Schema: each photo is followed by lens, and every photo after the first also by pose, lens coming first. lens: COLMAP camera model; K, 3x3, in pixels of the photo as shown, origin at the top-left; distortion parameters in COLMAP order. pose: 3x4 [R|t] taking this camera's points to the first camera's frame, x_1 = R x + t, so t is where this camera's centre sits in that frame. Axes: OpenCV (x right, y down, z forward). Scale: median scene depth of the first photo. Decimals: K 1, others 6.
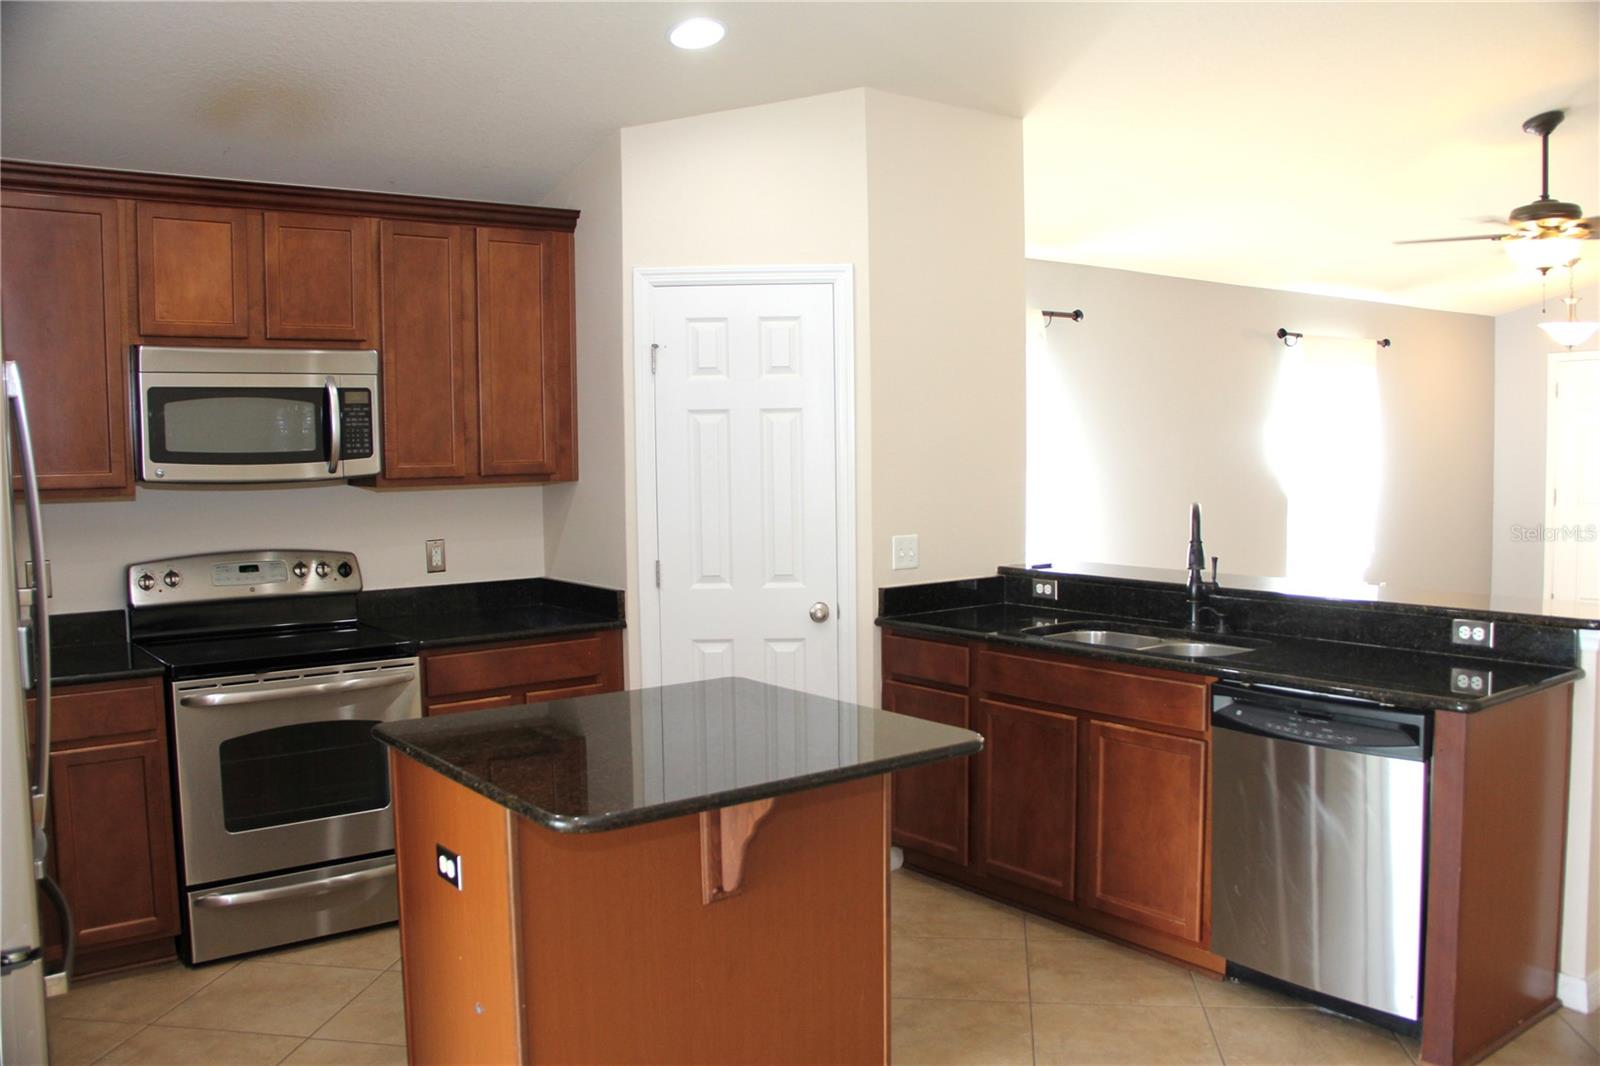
lens RADIAL K [[1326.8, 0, 800.0], [0, 1326.8, 533.0], [0, 0, 1]] dist [-0.179373, 0.153022]
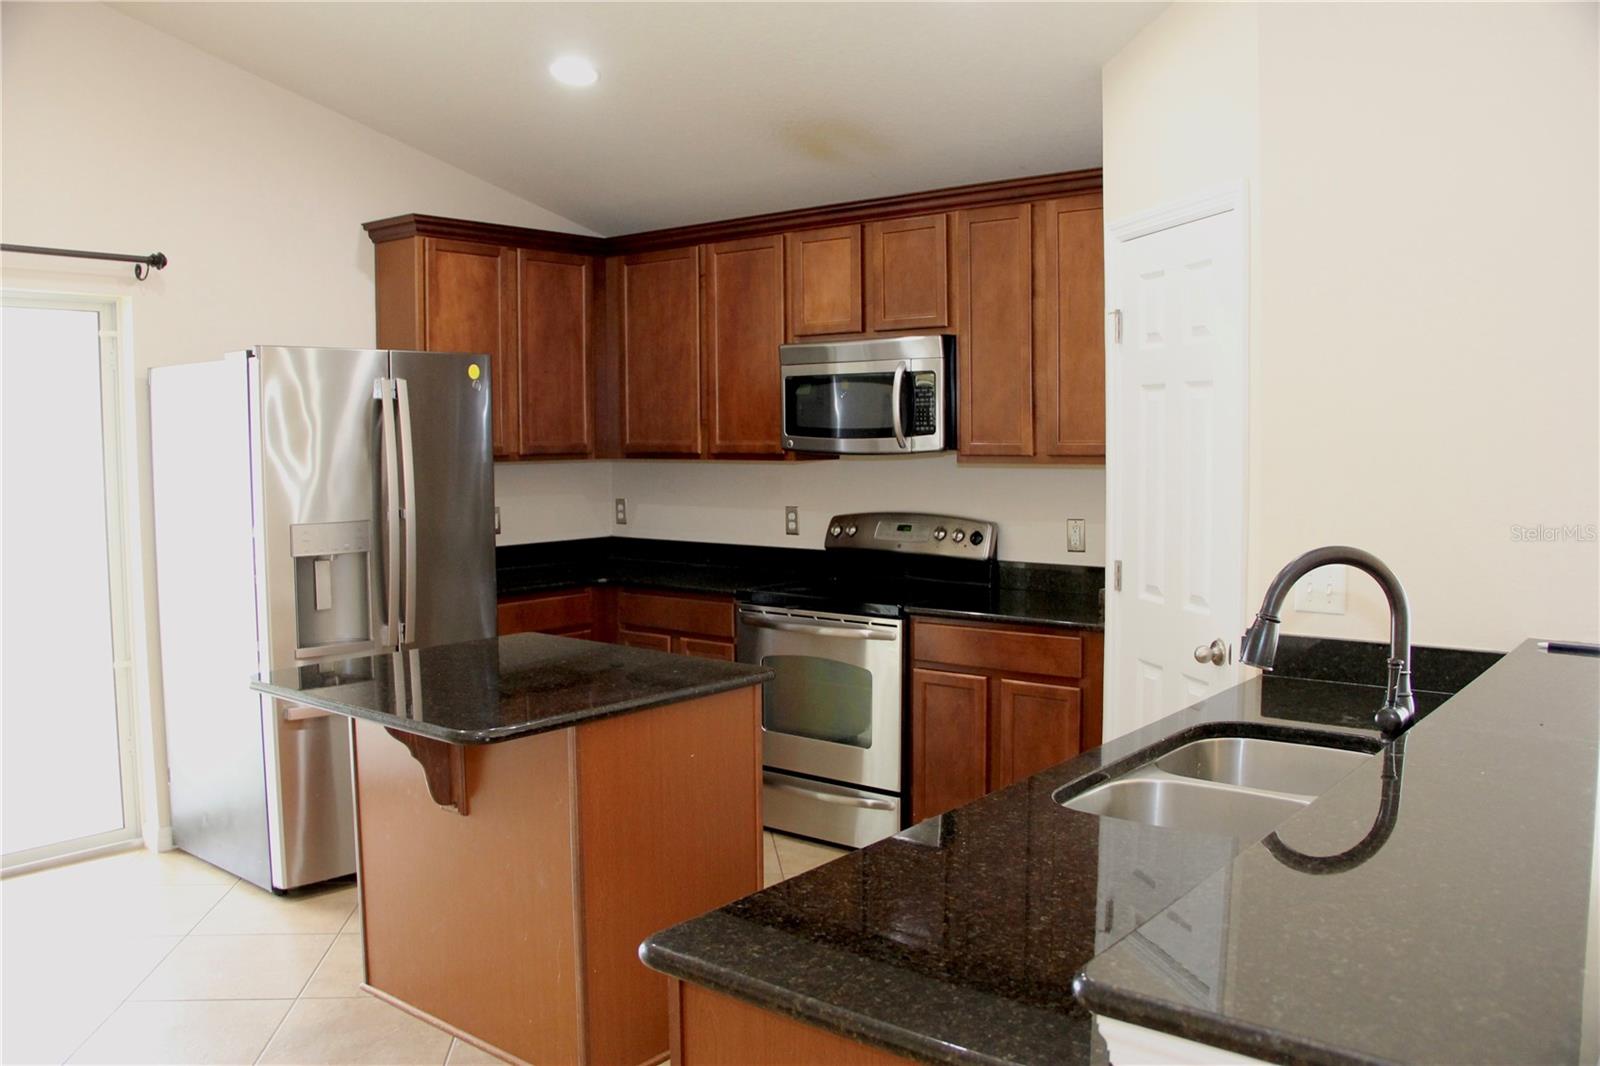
lens RADIAL K [[1326.8, 0, 800.0], [0, 1326.8, 533.0], [0, 0, 1]] dist [-0.179373, 0.153022]
pose [[0.229836, 0.084293, -0.969572, 0.719850], [-0.064163, 0.995387, 0.071328, -0.047714], [0.971112, 0.045817, 0.234184, 0.636703]]
